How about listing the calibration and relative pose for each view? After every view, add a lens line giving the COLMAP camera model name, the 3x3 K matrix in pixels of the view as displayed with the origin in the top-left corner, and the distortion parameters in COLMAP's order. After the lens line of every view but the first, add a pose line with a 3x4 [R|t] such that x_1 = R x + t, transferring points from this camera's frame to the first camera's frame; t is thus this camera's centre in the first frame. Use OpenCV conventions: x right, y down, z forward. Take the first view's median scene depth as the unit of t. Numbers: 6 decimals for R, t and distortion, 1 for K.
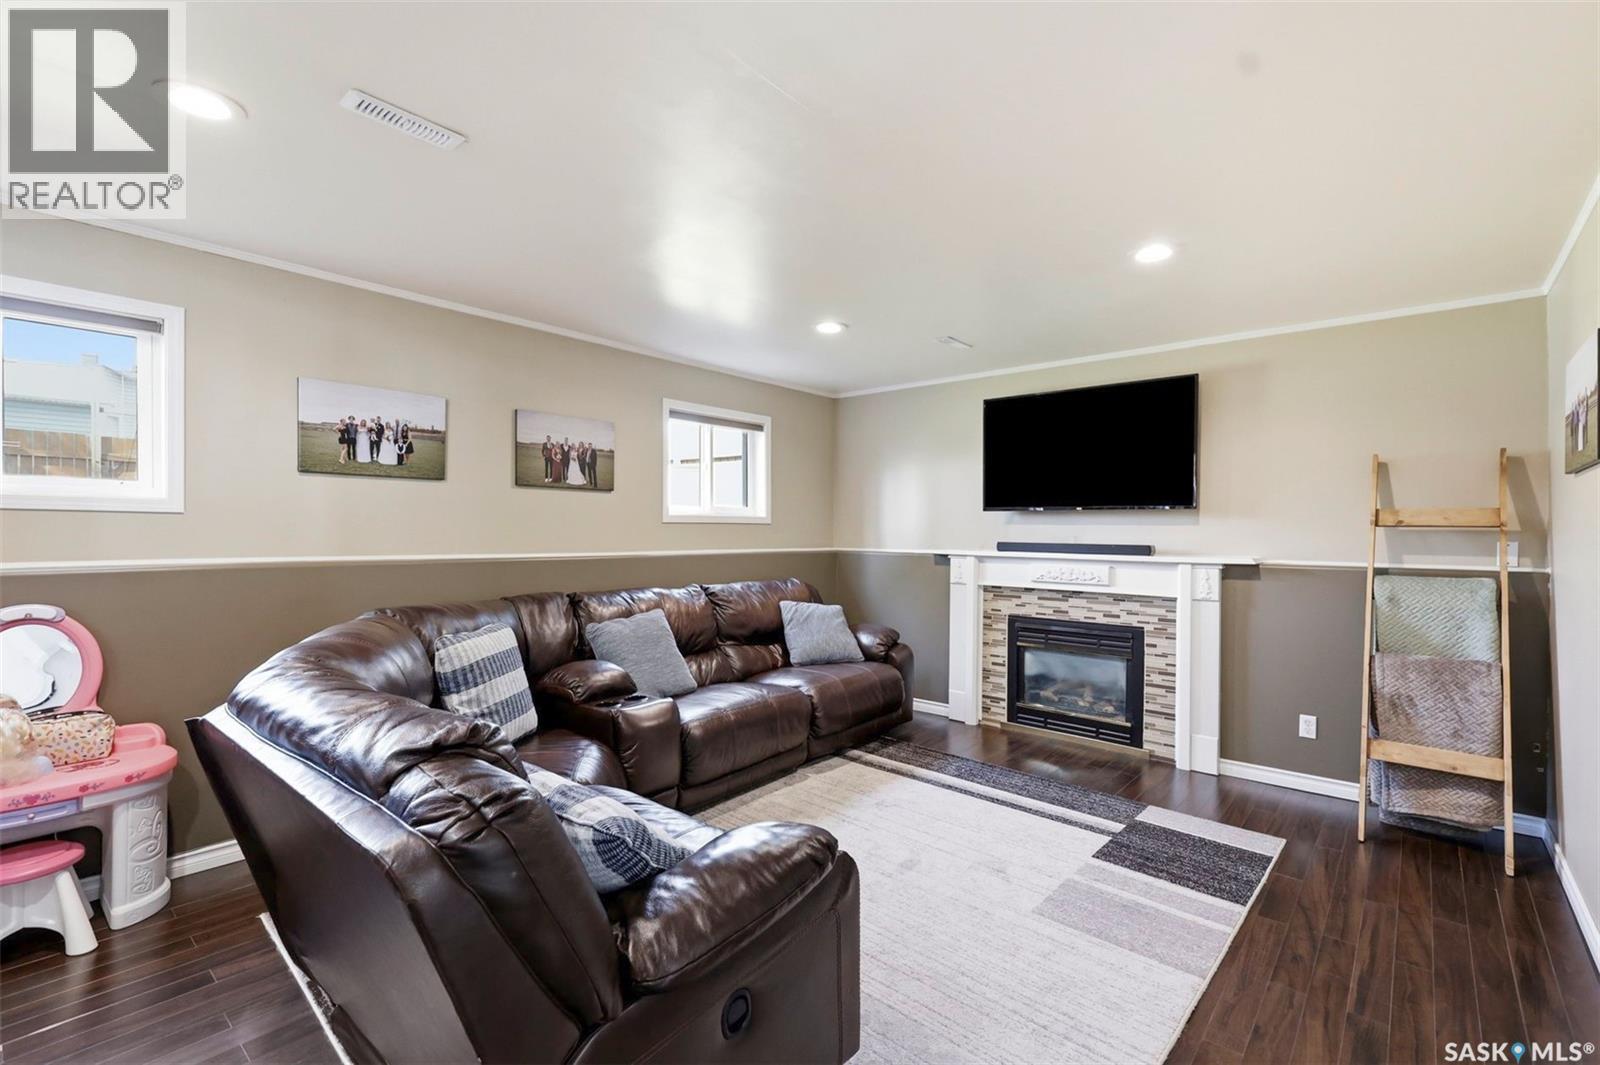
lens RADIAL K [[703.6, 0, 807.6], [0, 703.6, 540.2], [0, 0, 1]] dist [0.001674, 0.000201]
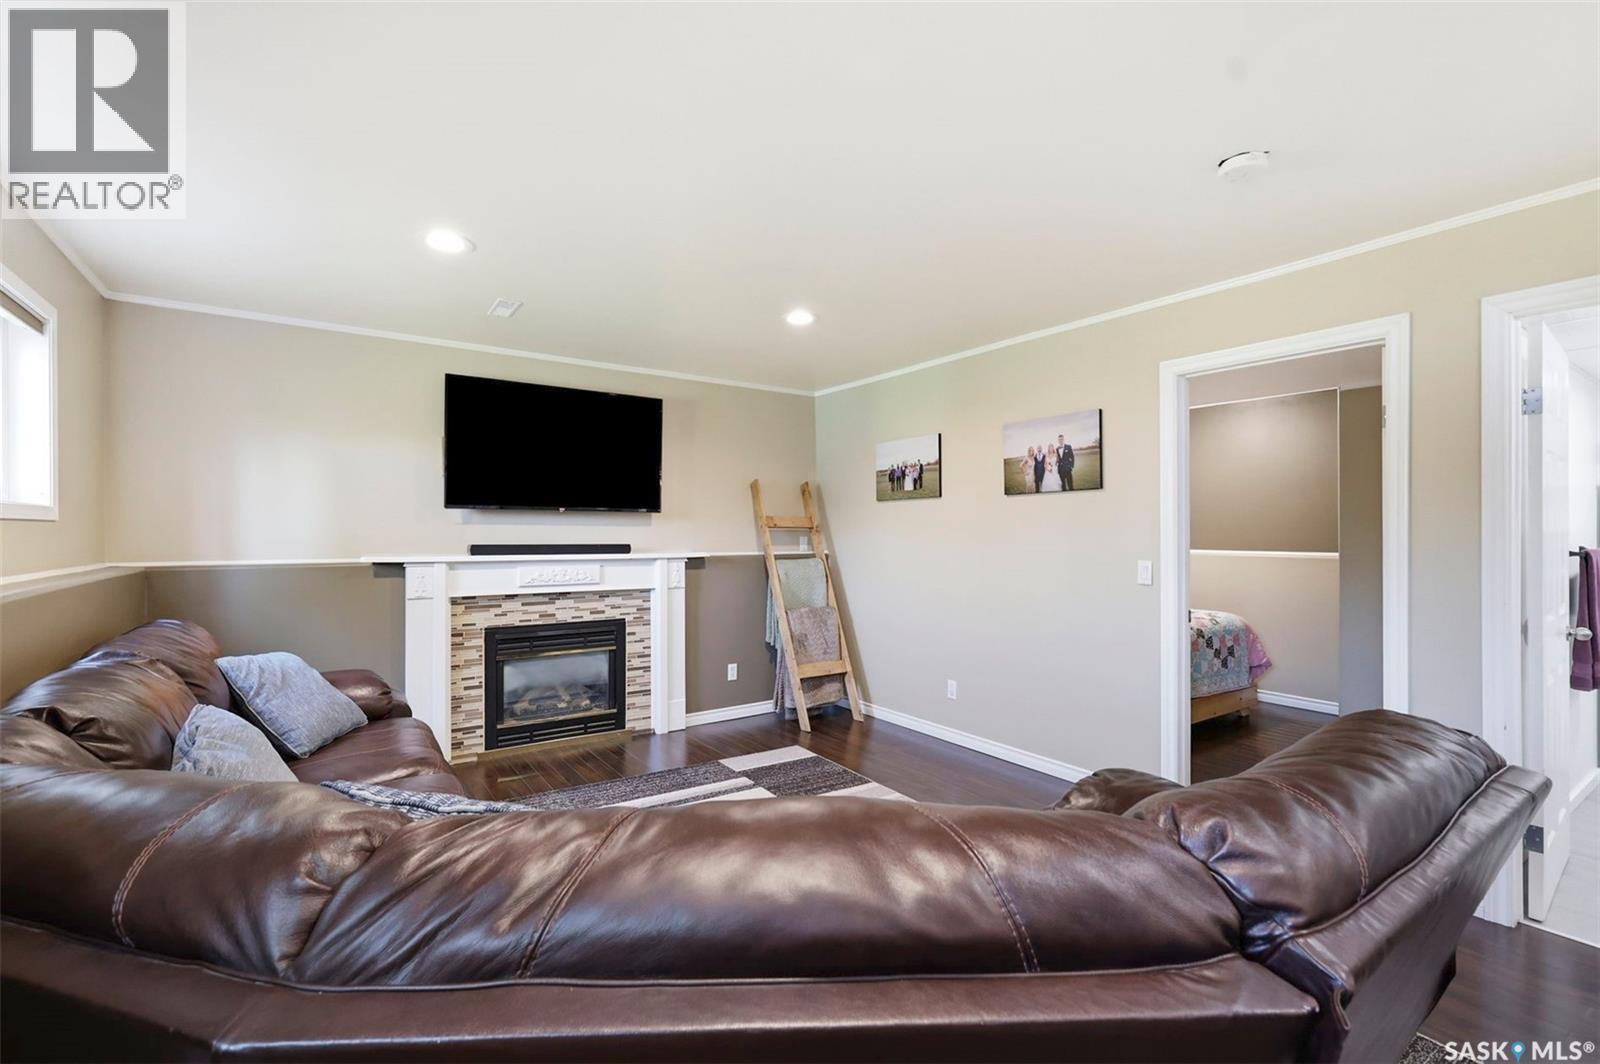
lens RADIAL K [[703.6, 0, 799.8], [0, 703.6, 530.0], [0, 0, 1]] dist [0.001674, 0.000201]
pose [[0.258907, -0.007086, 0.965876, -0.510535], [0.012139, 0.999918, 0.004082, -0.015751], [-0.965826, 0.010668, 0.258971, 0.443782]]
